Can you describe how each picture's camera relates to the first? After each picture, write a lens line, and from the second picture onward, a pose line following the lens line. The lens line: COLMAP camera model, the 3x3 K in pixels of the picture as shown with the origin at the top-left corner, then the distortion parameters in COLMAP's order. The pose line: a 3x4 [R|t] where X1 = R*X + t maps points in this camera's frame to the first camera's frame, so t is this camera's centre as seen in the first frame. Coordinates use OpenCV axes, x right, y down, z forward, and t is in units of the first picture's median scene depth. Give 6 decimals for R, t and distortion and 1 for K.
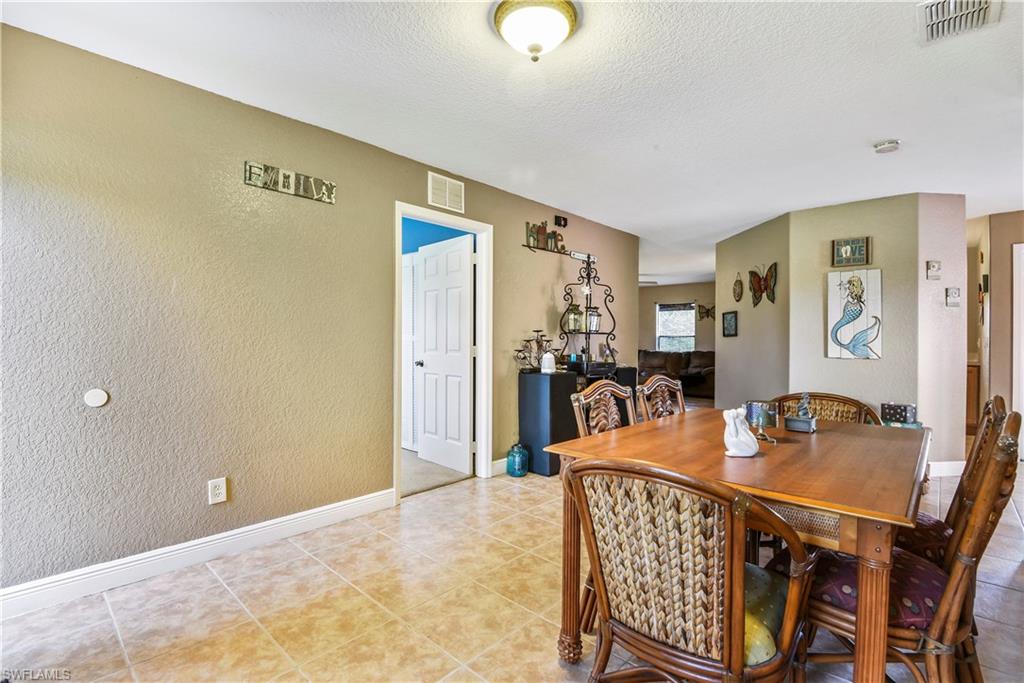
lens RADIAL K [[471.8, 0, 512.0], [0, 471.8, 341.5], [0, 0, 1]] dist [0.001622, 0.000080]
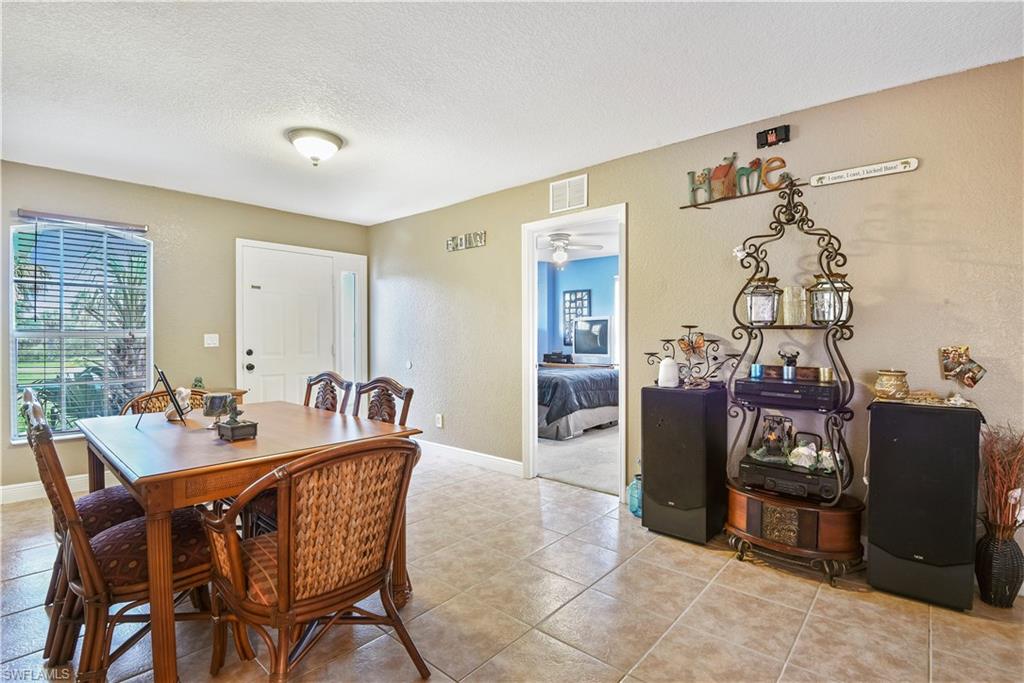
lens RADIAL K [[477.4, 0, 512.0], [0, 477.4, 341.5], [0, 0, 1]] dist [-0.034950, -0.000282]
pose [[0.023916, 0.004802, -0.999702, 0.731020], [0.000086, 0.999988, 0.004806, -0.003884], [0.999714, -0.000201, 0.023915, 0.715107]]
